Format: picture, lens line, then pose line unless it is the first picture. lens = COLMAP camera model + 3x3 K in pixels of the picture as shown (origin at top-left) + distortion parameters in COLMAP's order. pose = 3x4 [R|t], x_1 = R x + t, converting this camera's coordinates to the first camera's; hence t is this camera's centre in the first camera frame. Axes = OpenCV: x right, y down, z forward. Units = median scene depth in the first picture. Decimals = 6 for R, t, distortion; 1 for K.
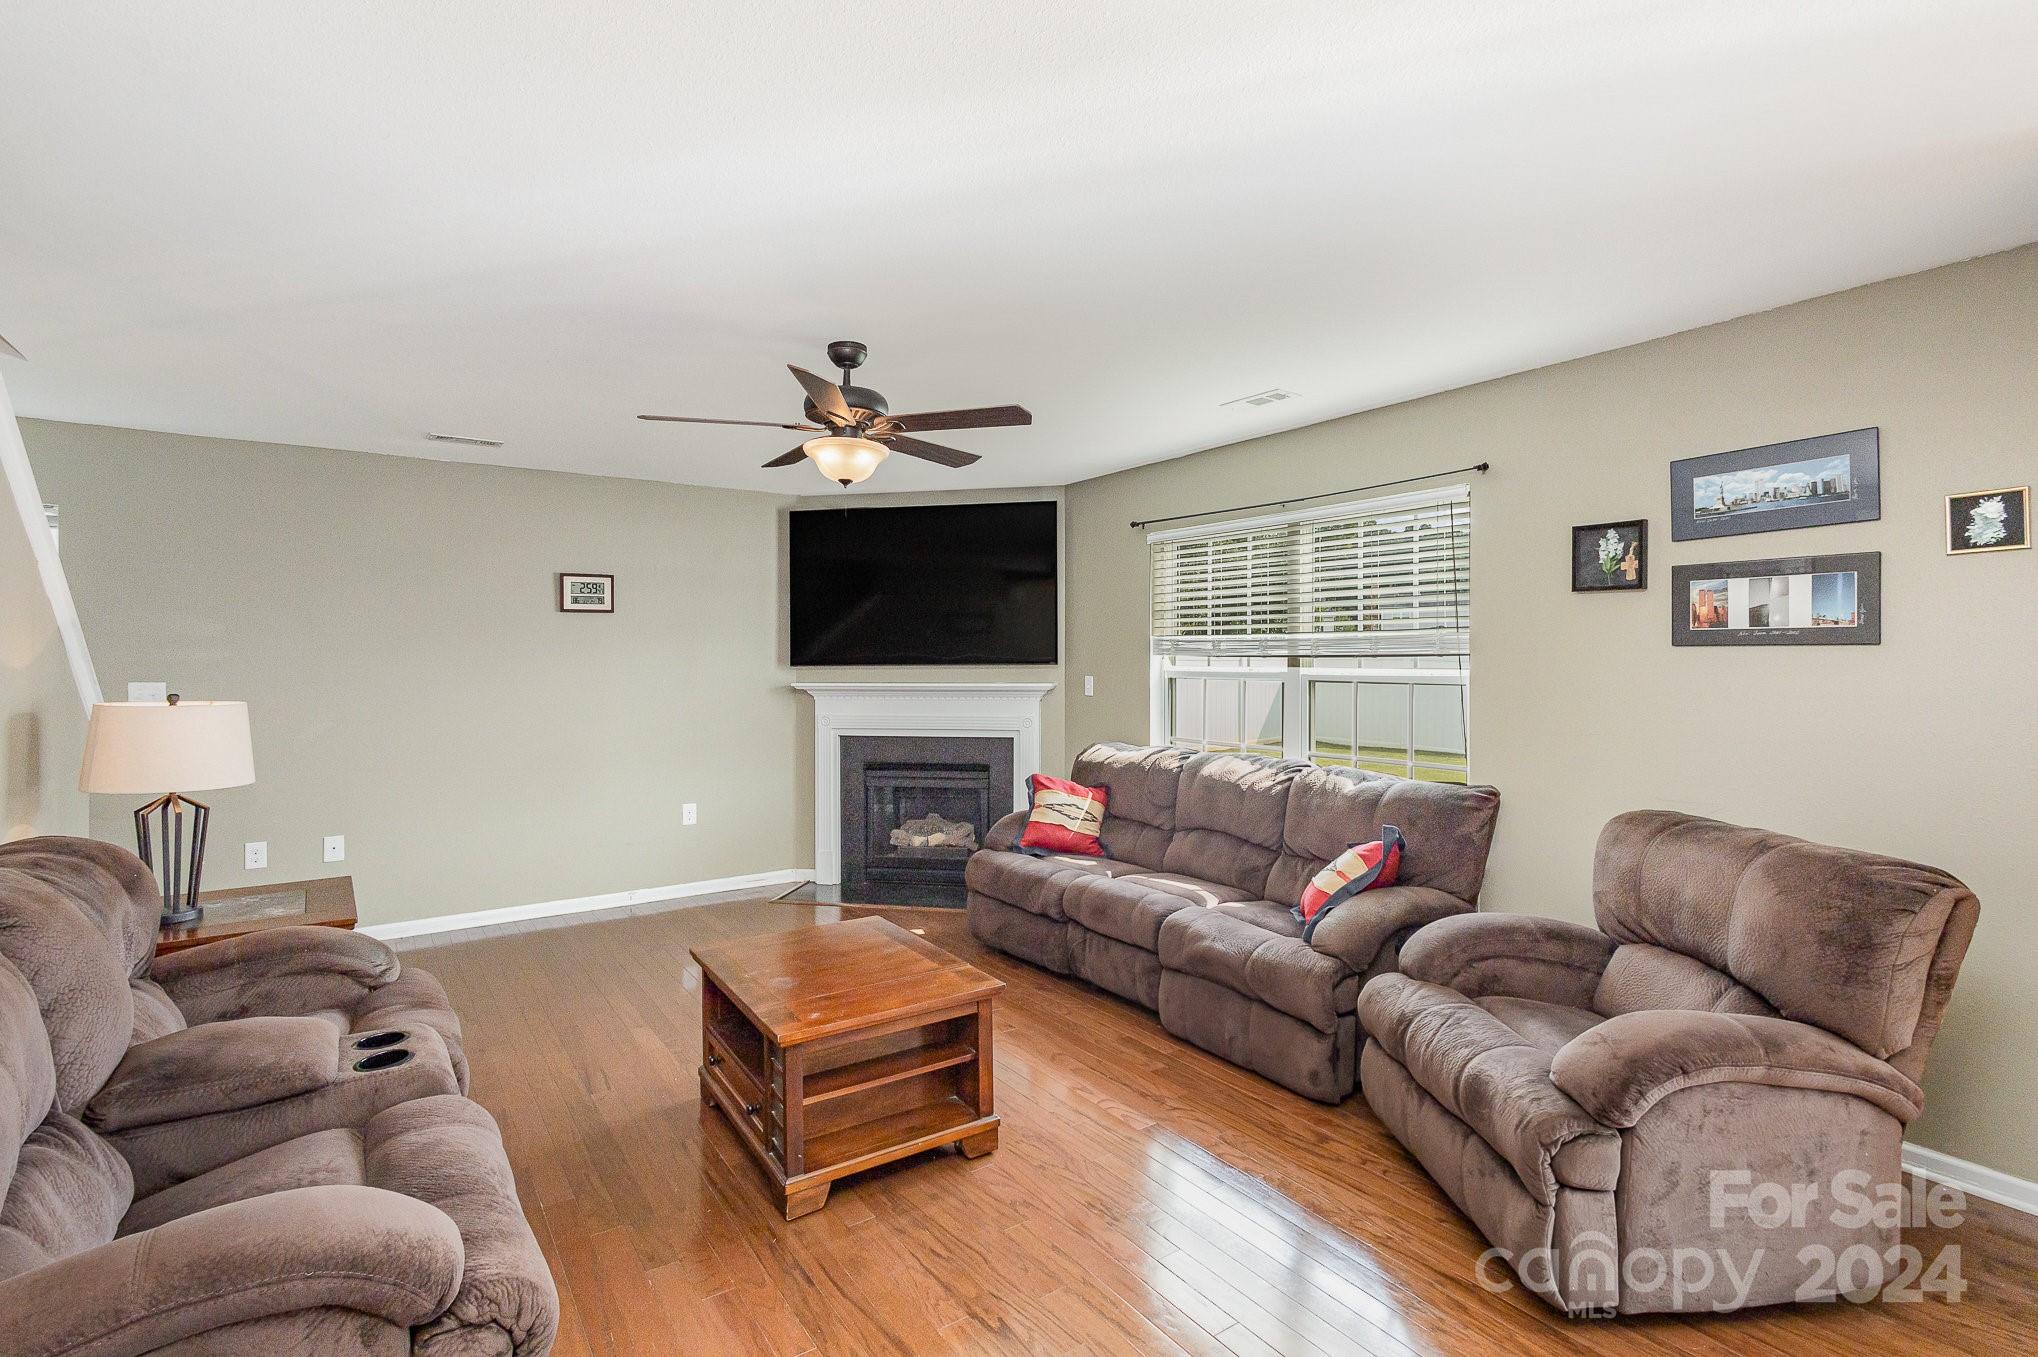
lens RADIAL K [[965.9, 0, 1009.7], [0, 965.9, 664.3], [0, 0, 1]] dist [0.016776, -0.002446]
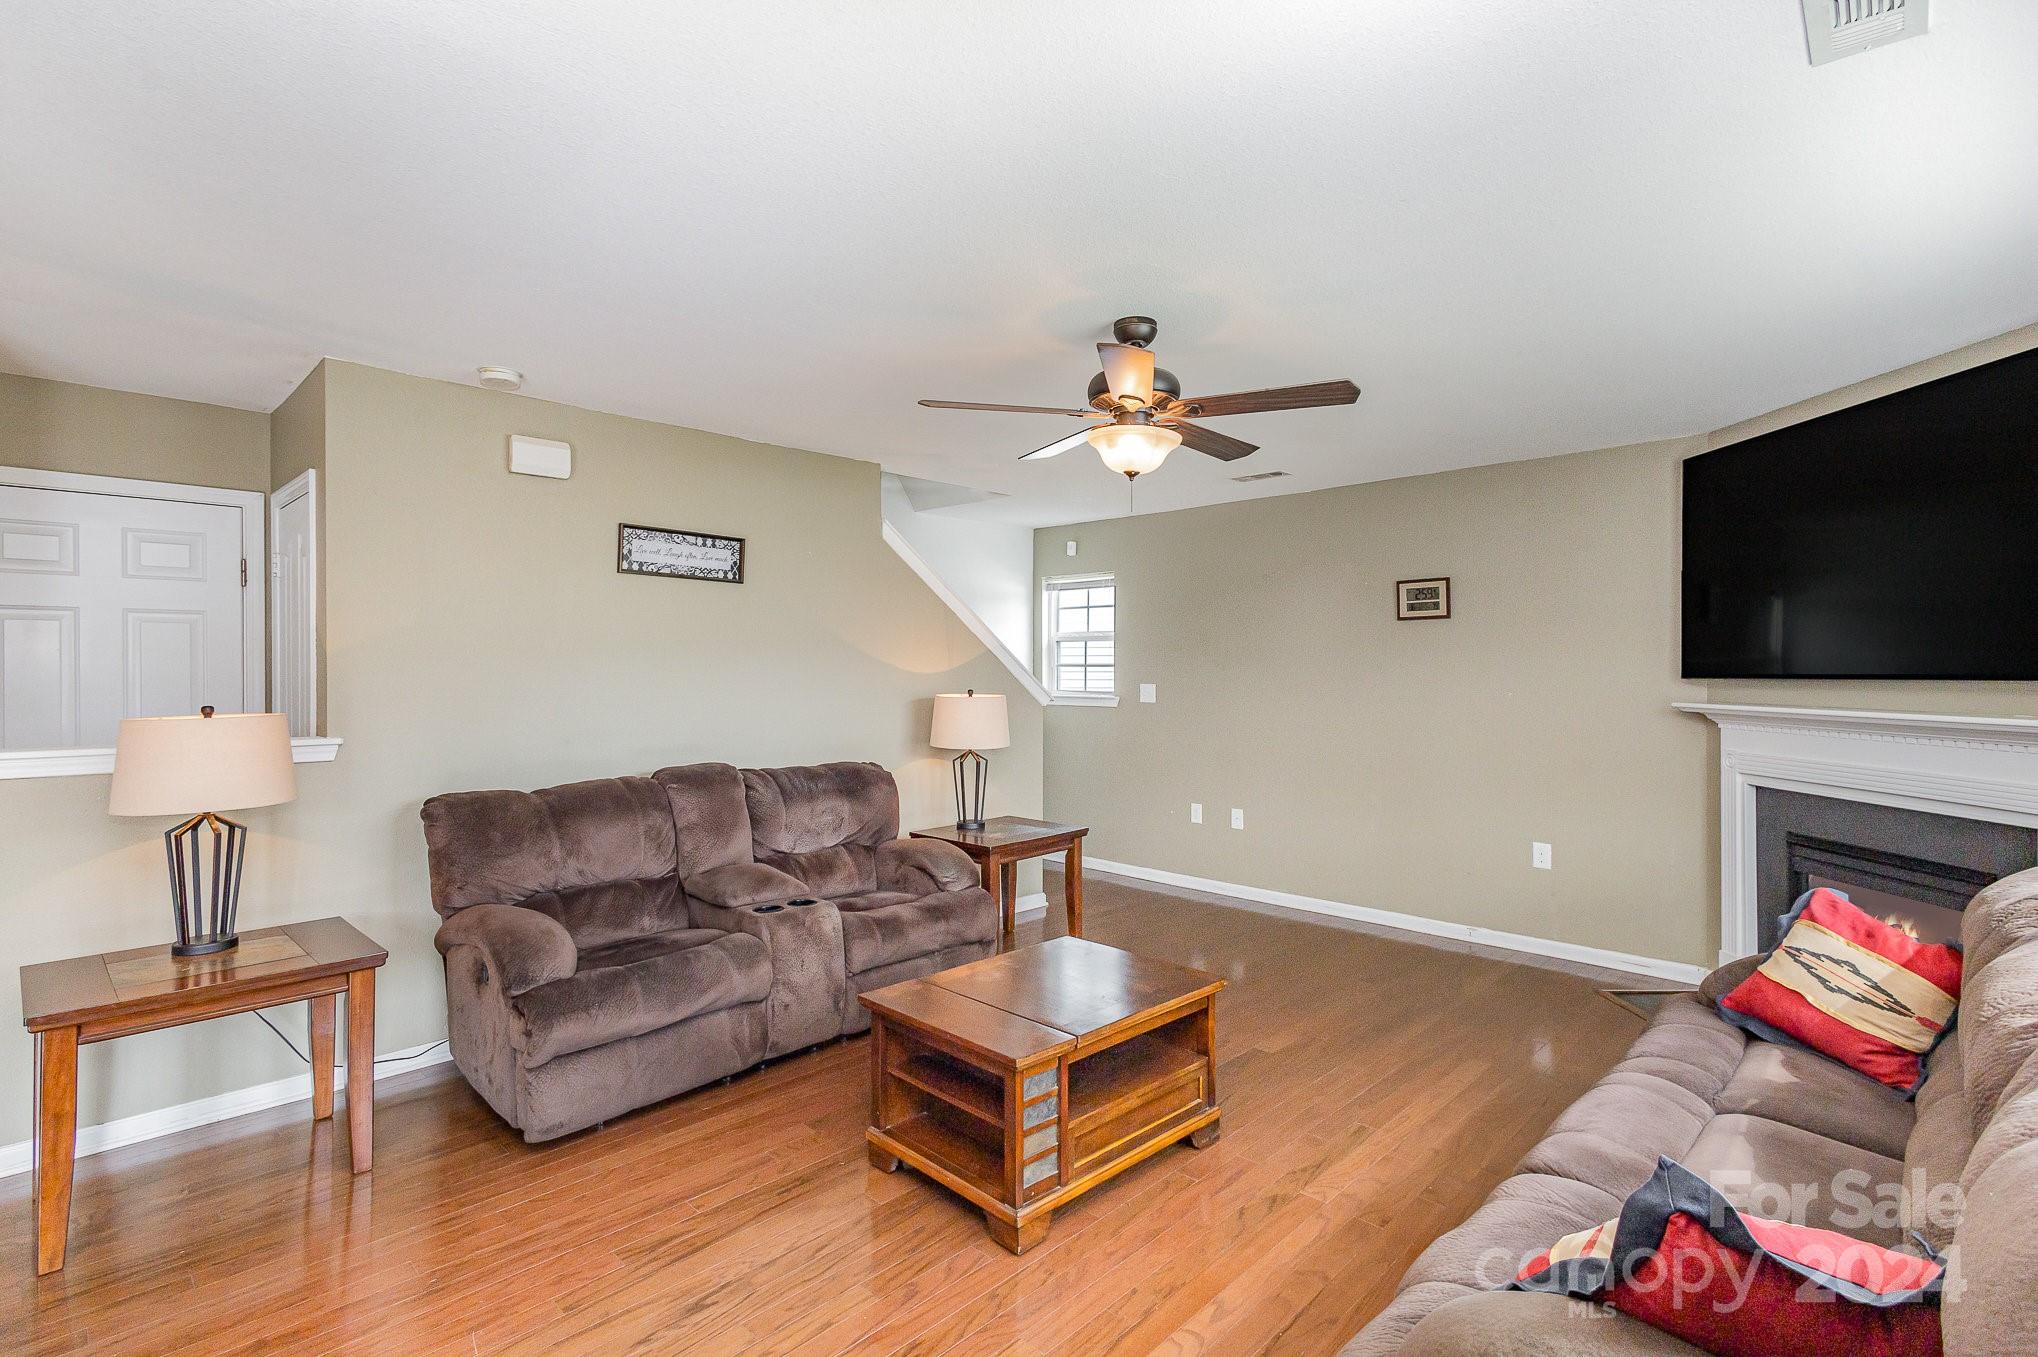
lens RADIAL K [[965.9, 0, 1020.0], [0, 965.9, 670.6], [0, 0, 1]] dist [0.016776, -0.002446]
pose [[0.207530, 0.003165, -0.978224, 0.472688], [-0.004722, 0.999986, 0.002234, -0.004307], [0.978217, 0.004156, 0.207542, 0.481654]]
